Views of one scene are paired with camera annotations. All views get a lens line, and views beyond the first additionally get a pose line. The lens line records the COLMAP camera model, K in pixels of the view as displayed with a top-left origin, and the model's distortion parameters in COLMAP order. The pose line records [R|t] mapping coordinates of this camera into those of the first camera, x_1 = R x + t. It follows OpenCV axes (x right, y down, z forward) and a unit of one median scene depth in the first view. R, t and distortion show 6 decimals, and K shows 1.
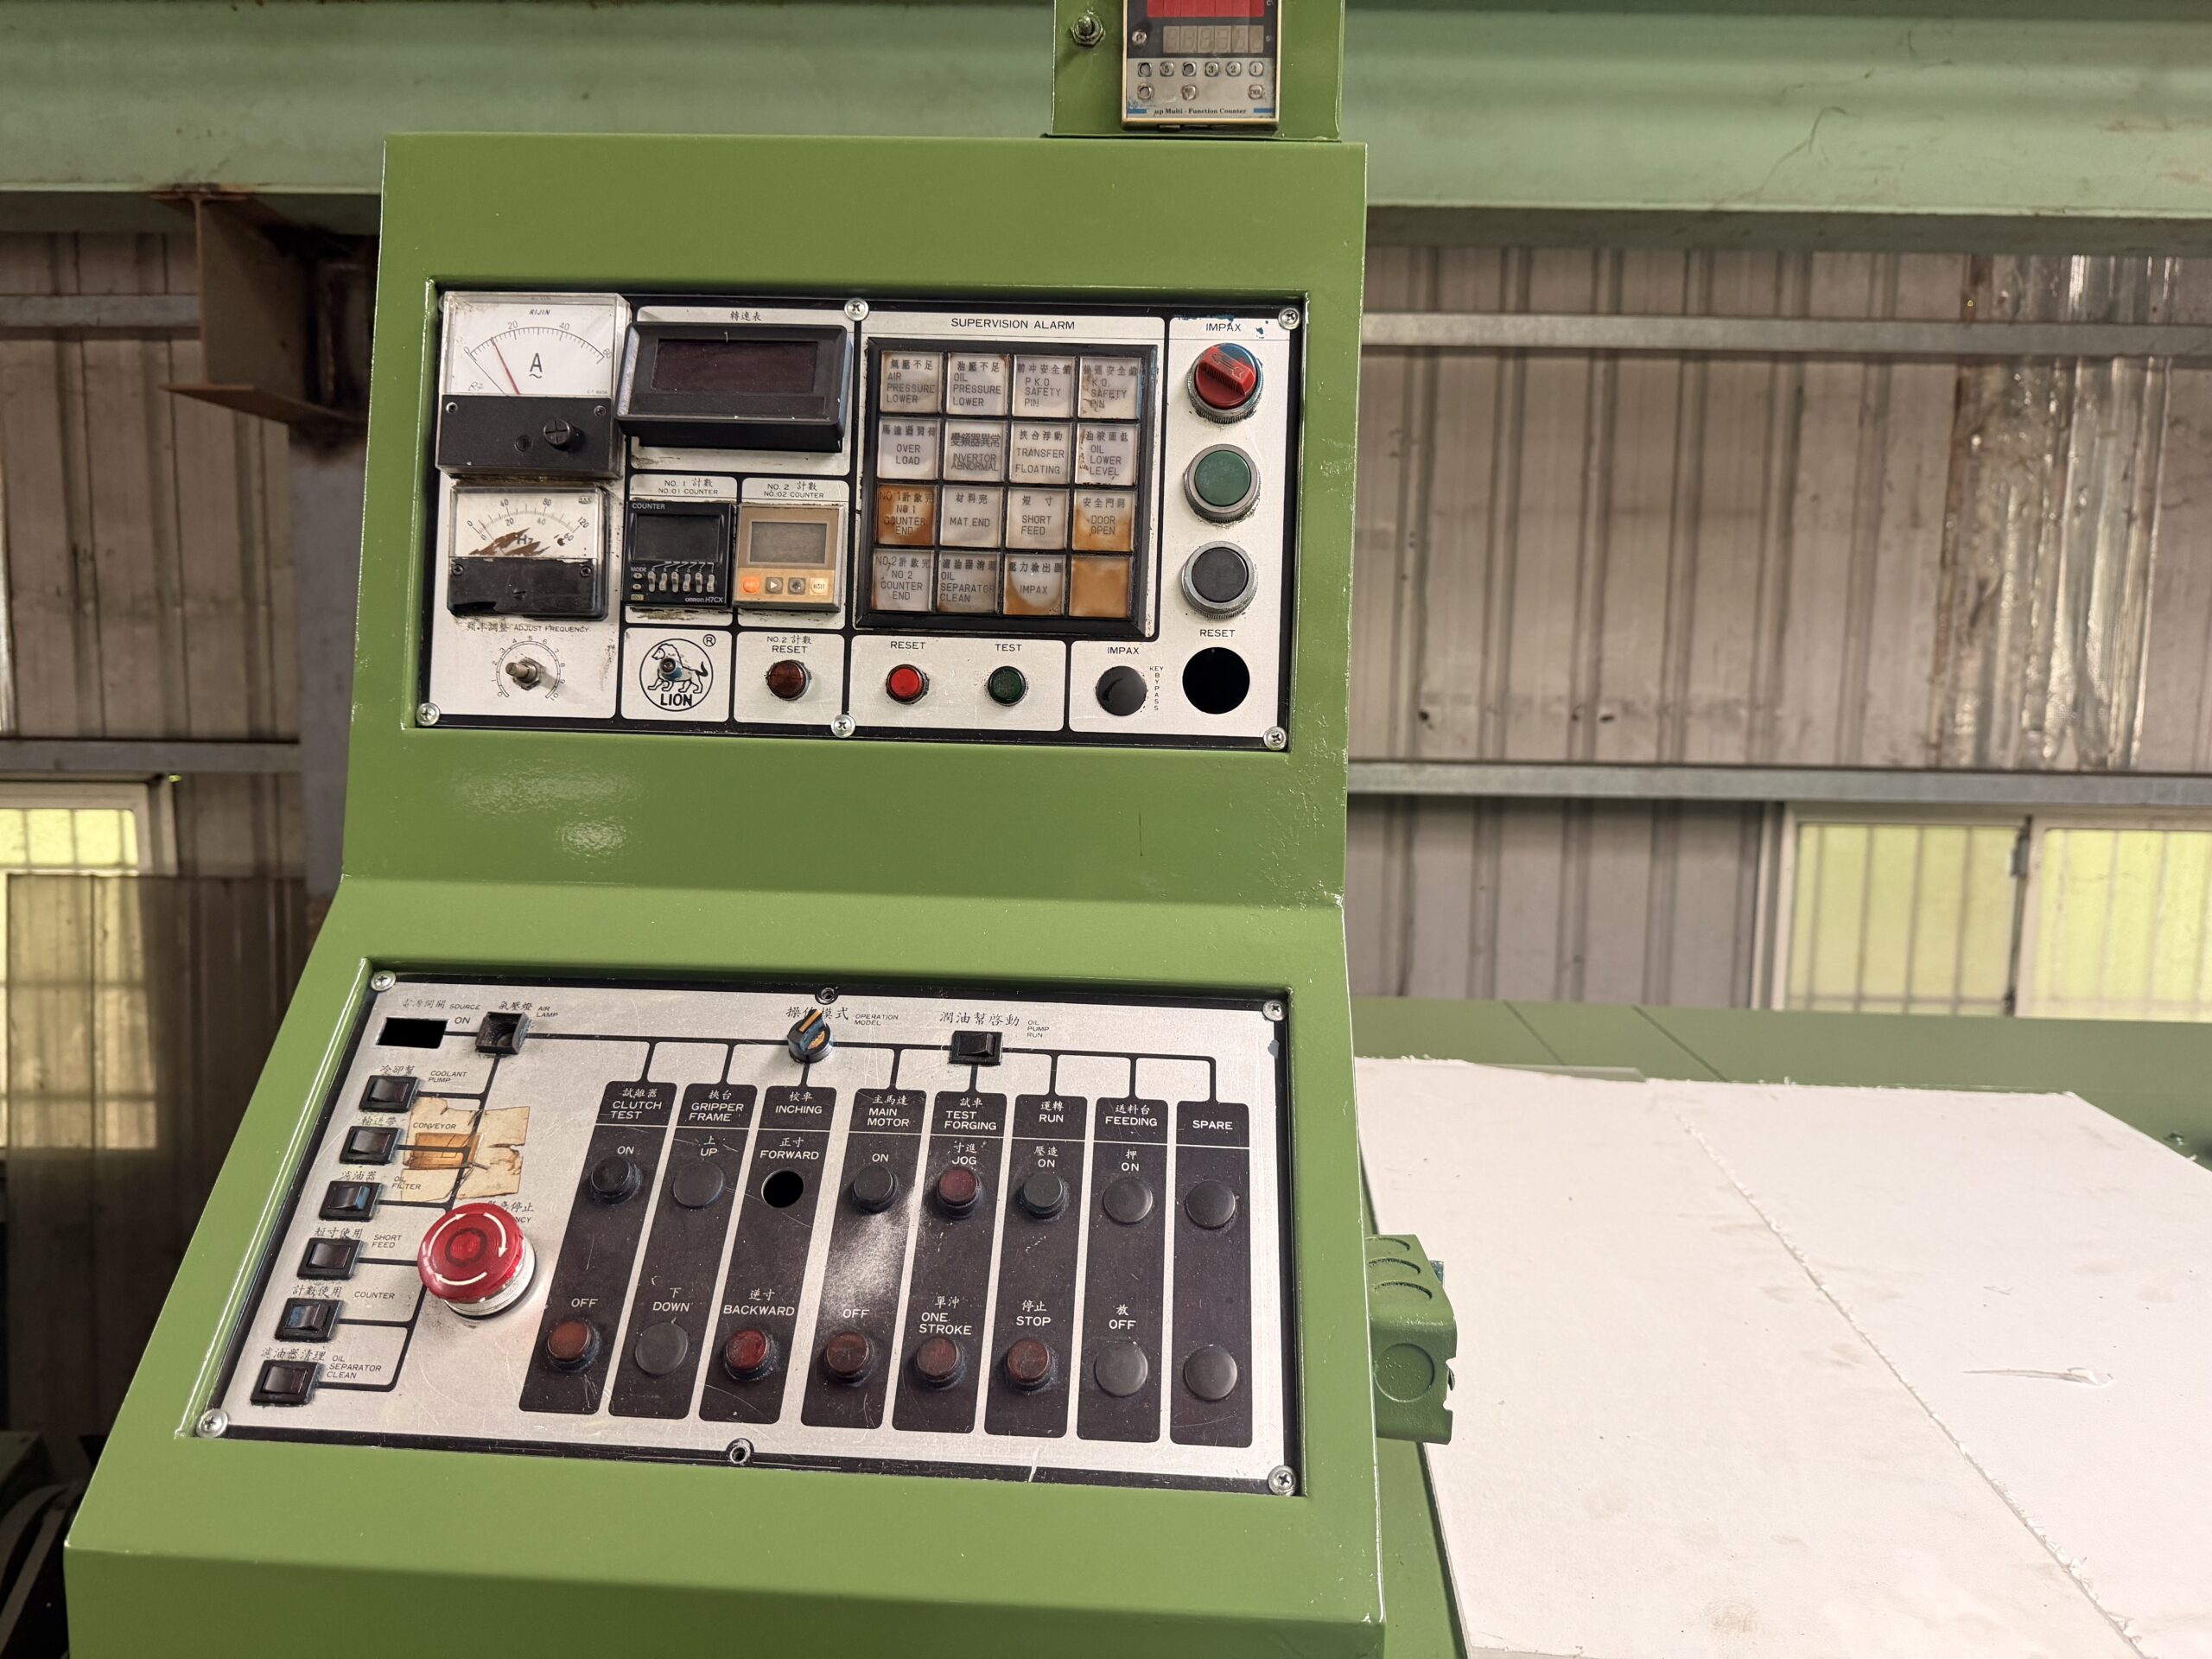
lens RADIAL K [[1588.3, 0, 1106.0], [0, 1588.3, 829.5], [0, 0, 1]] dist [0.051793, -0.100250]
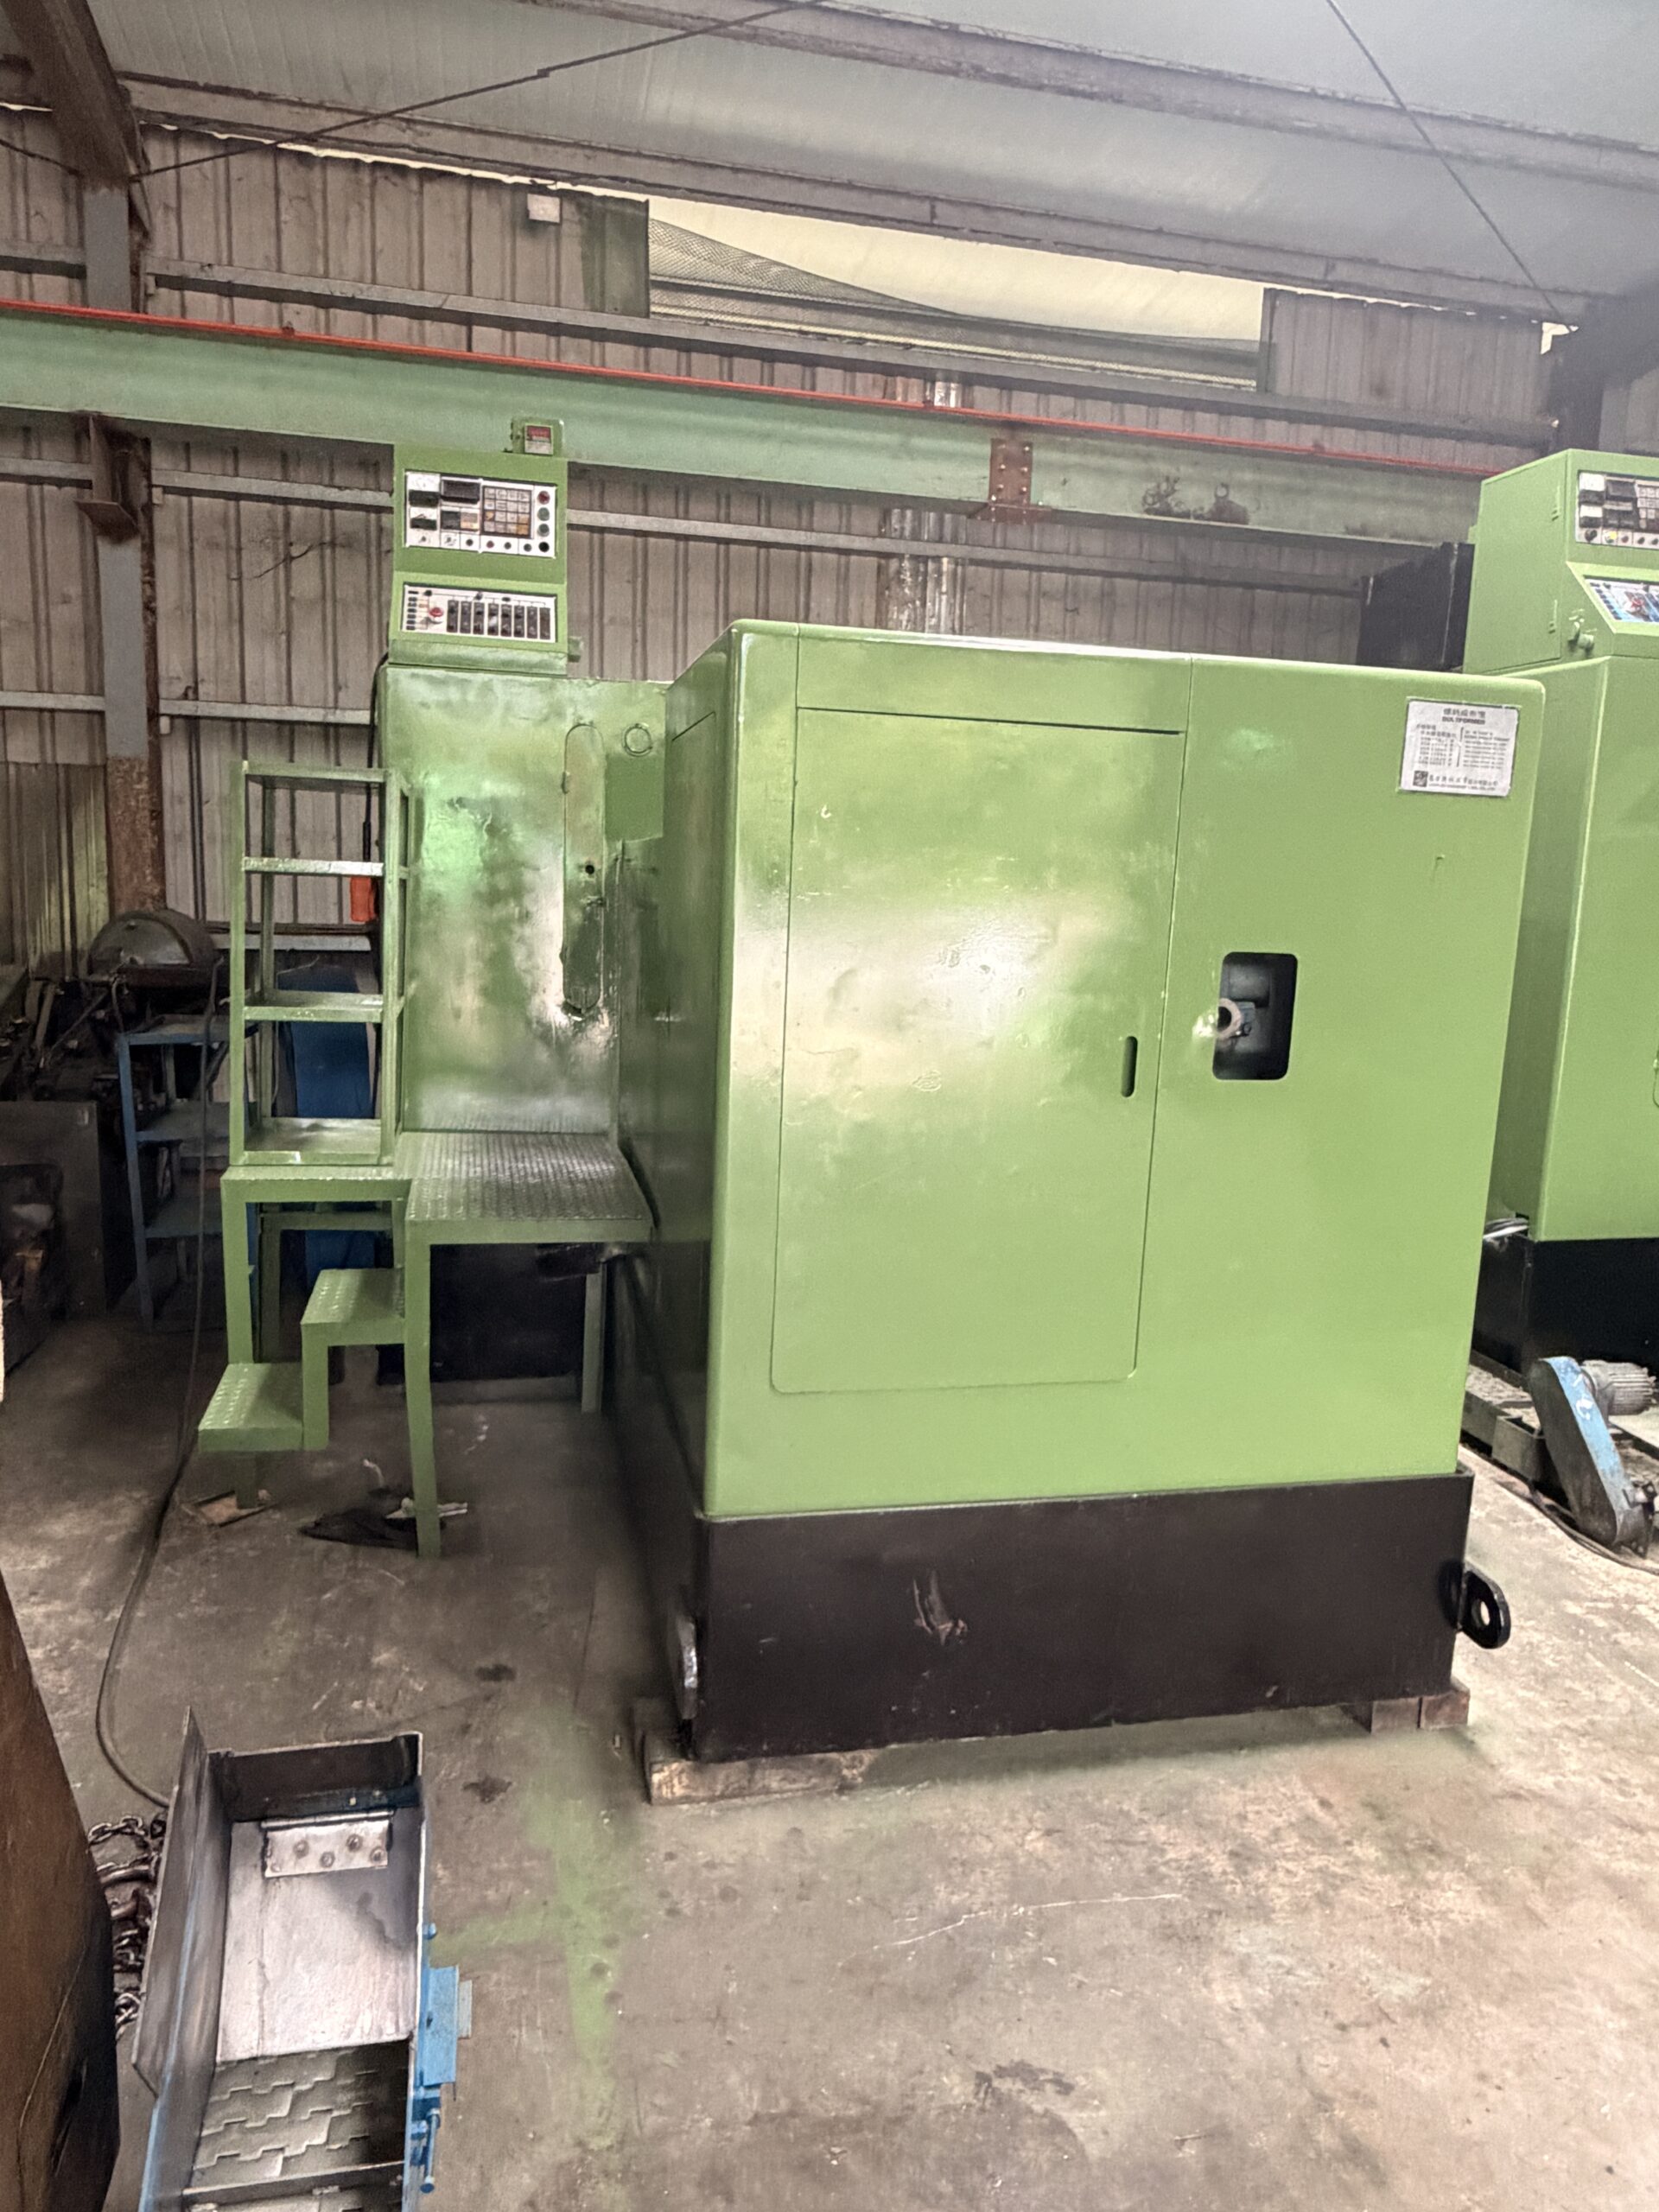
lens RADIAL K [[1456.0, 0, 829.5], [0, 1456.0, 1106.0], [0, 0, 1]] dist [0.002531, 0.003489]
pose [[0.968072, -0.025442, 0.249379, -0.307625], [0.012890, 0.998572, 0.051836, 1.719122], [-0.250342, -0.046967, 0.967018, -4.624044]]
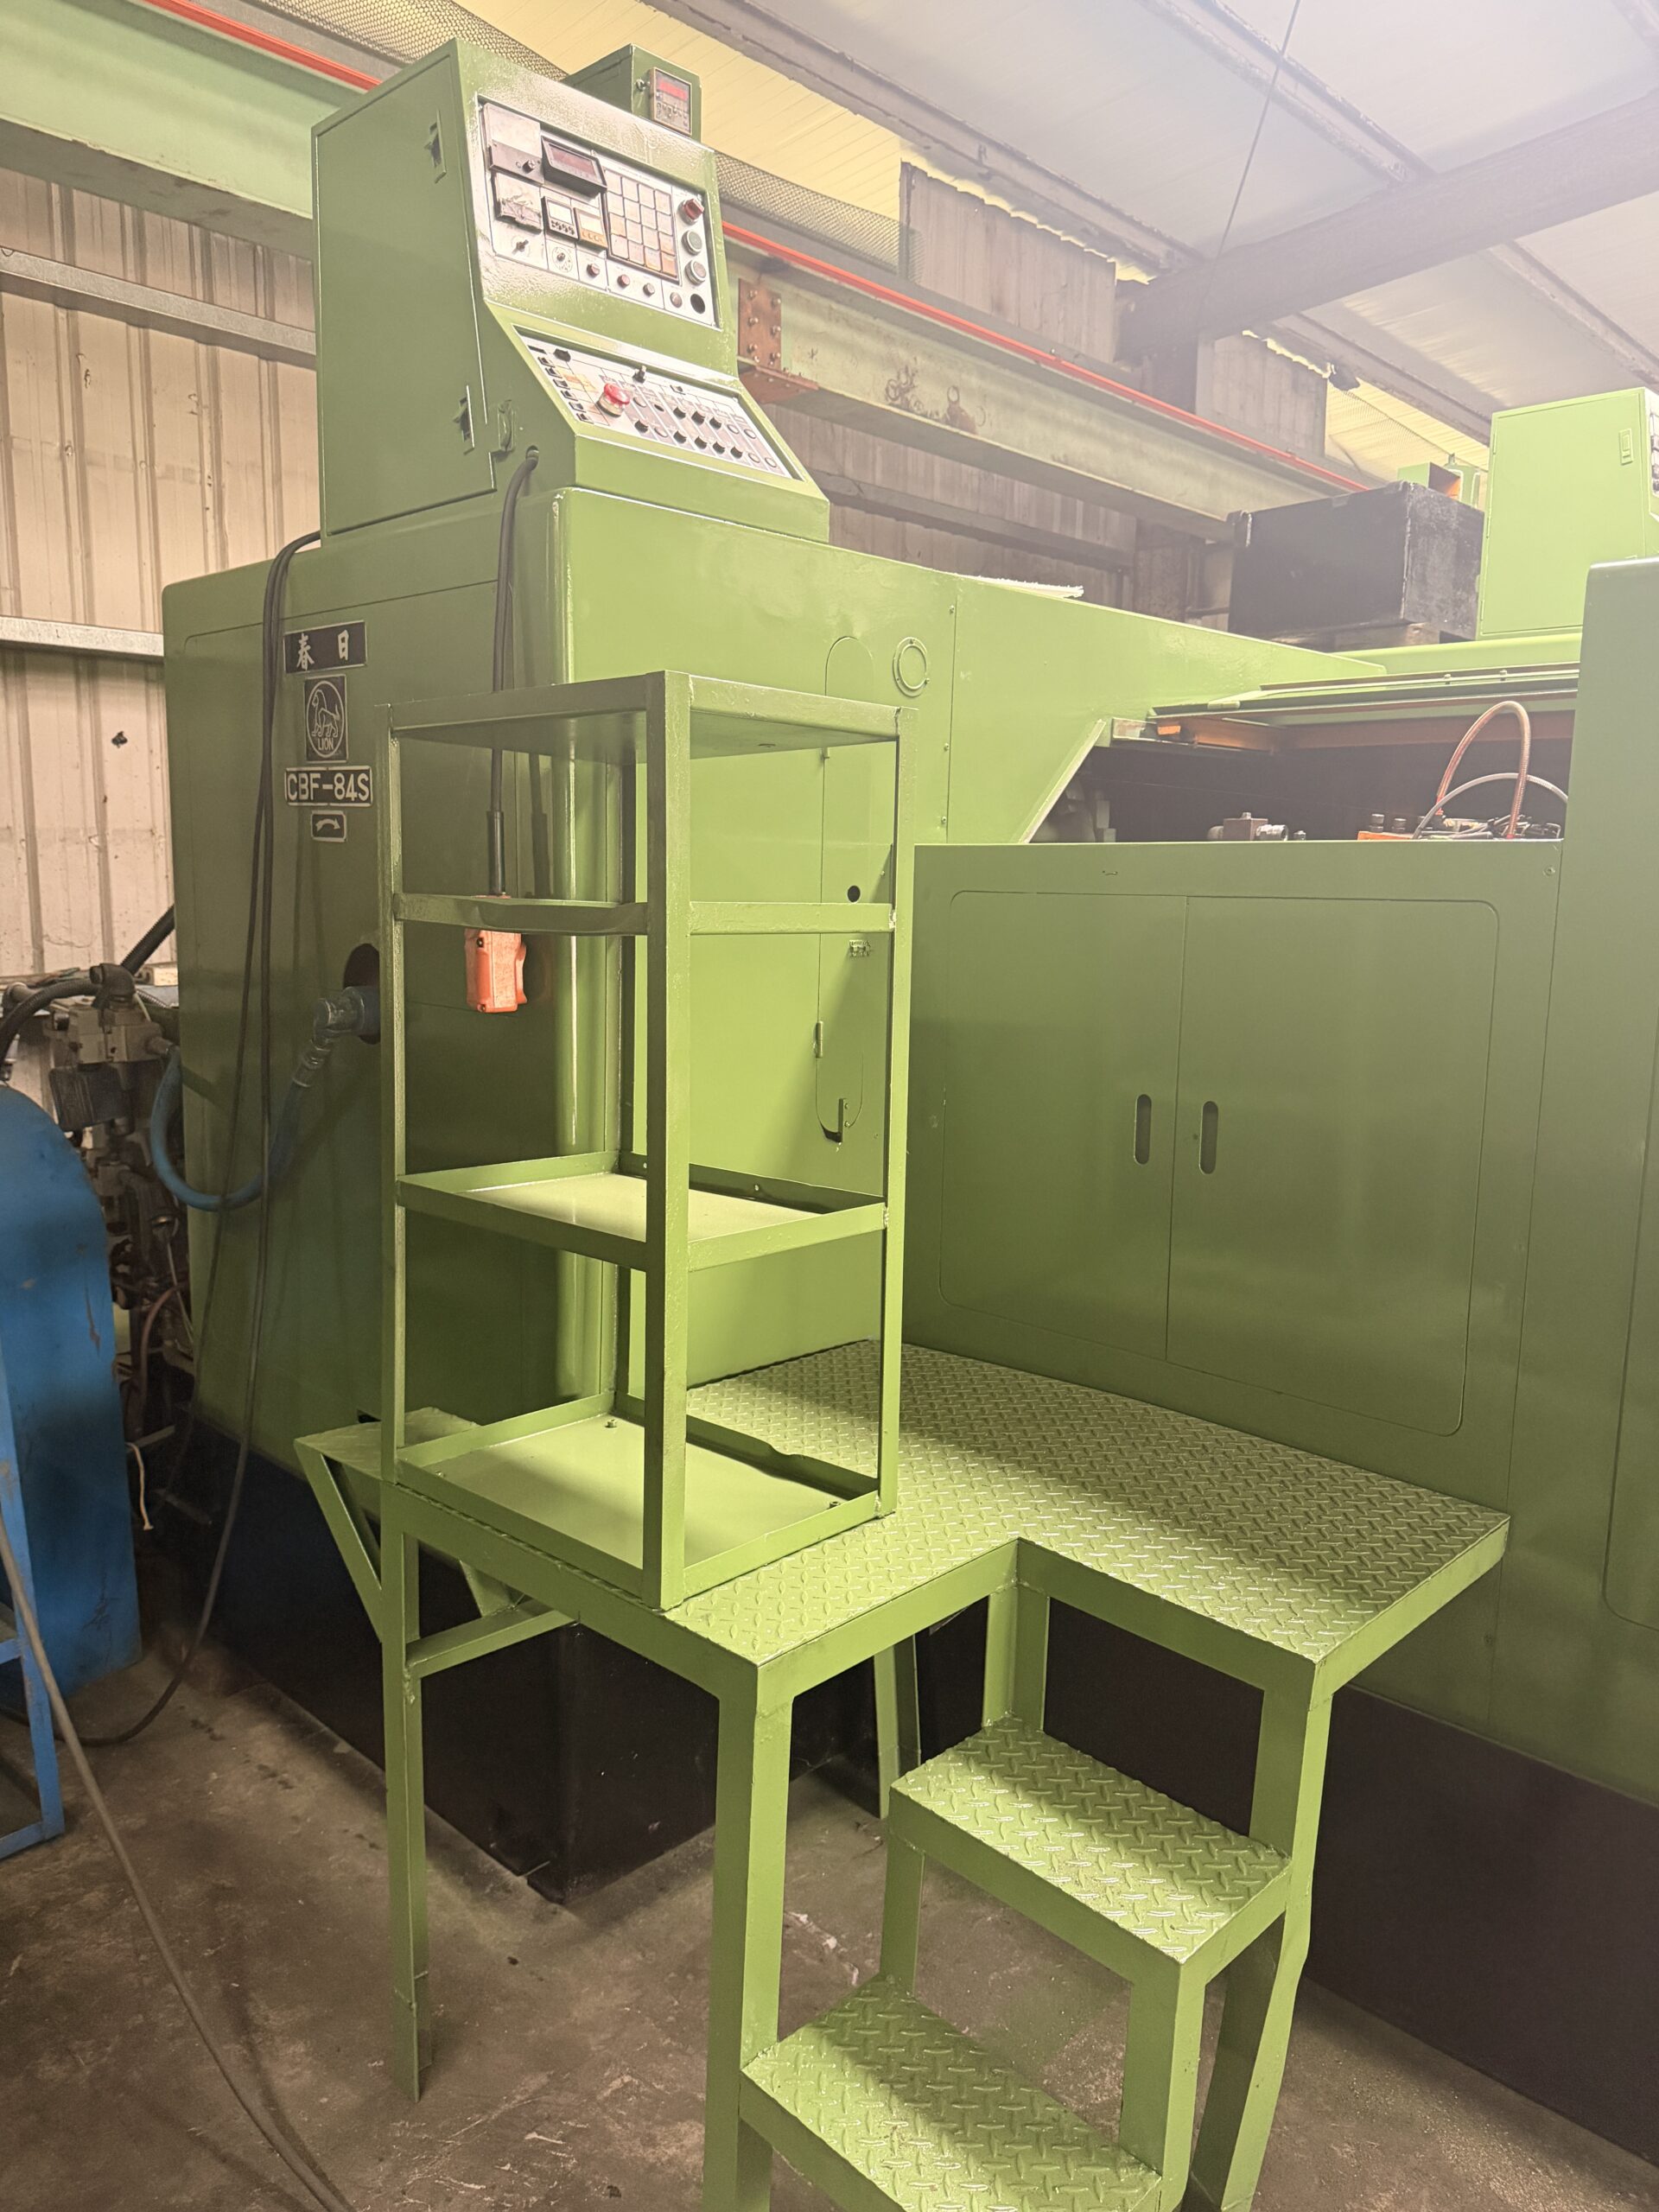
lens RADIAL K [[1588.3, 0, 829.5], [0, 1588.3, 1106.0], [0, 0, 1]] dist [0.051793, -0.100250]
pose [[0.674101, -0.118931, 0.729001, -2.347953], [0.087052, 0.992866, 0.081483, 1.303703], [-0.733491, 0.008533, 0.679645, -1.439774]]
